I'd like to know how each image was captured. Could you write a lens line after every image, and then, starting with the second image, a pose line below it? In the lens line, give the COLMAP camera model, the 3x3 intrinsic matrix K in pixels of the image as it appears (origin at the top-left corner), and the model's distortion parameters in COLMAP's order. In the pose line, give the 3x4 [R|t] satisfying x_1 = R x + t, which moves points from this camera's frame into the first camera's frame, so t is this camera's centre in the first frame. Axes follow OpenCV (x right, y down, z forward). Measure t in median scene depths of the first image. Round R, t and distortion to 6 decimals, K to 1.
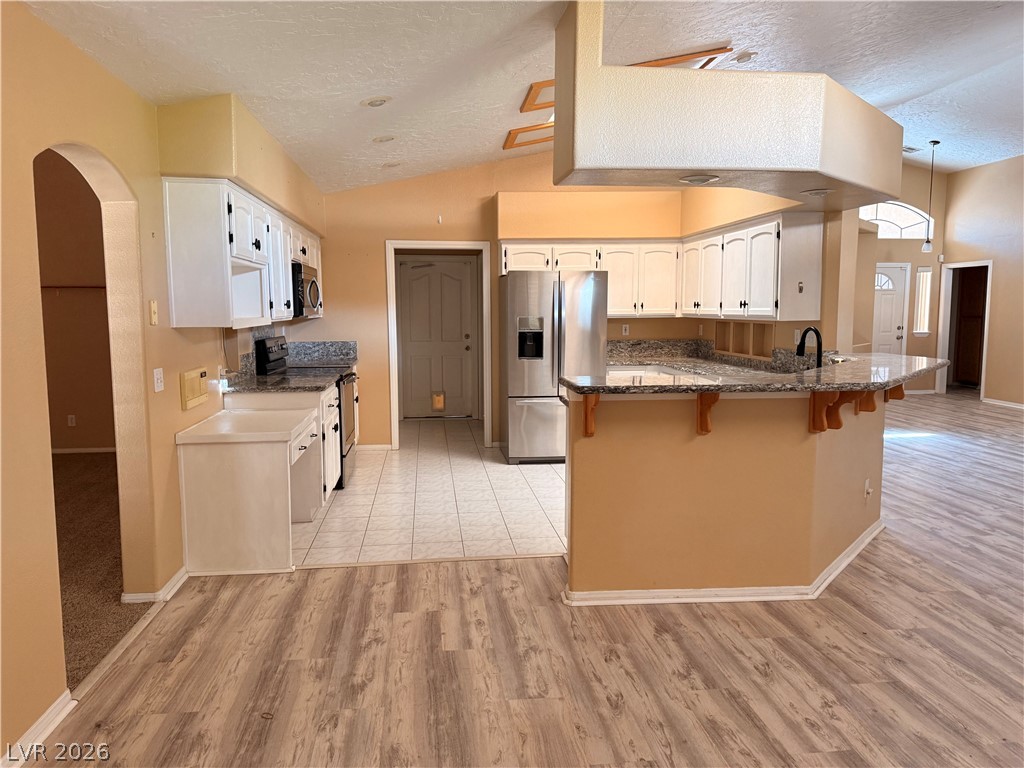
lens RADIAL K [[713.1, 0, 512.1], [0, 713.1, 382.3], [0, 0, 1]] dist [-0.003120, -0.002522]
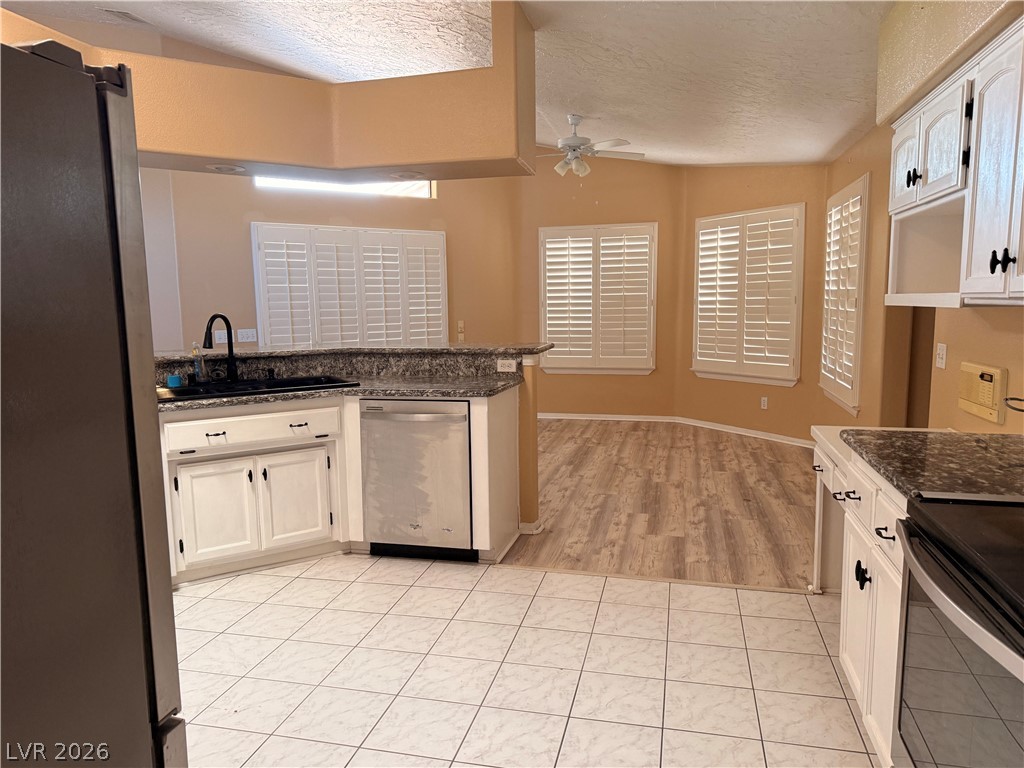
lens RADIAL K [[713.1, 0, 513.5], [0, 713.1, 386.6], [0, 0, 1]] dist [-0.003120, -0.002522]
pose [[-0.938845, -0.022205, 0.343624, -0.310171], [0.058108, 0.973391, 0.221663, -0.212692], [-0.339402, 0.228074, -0.912572, 2.189953]]
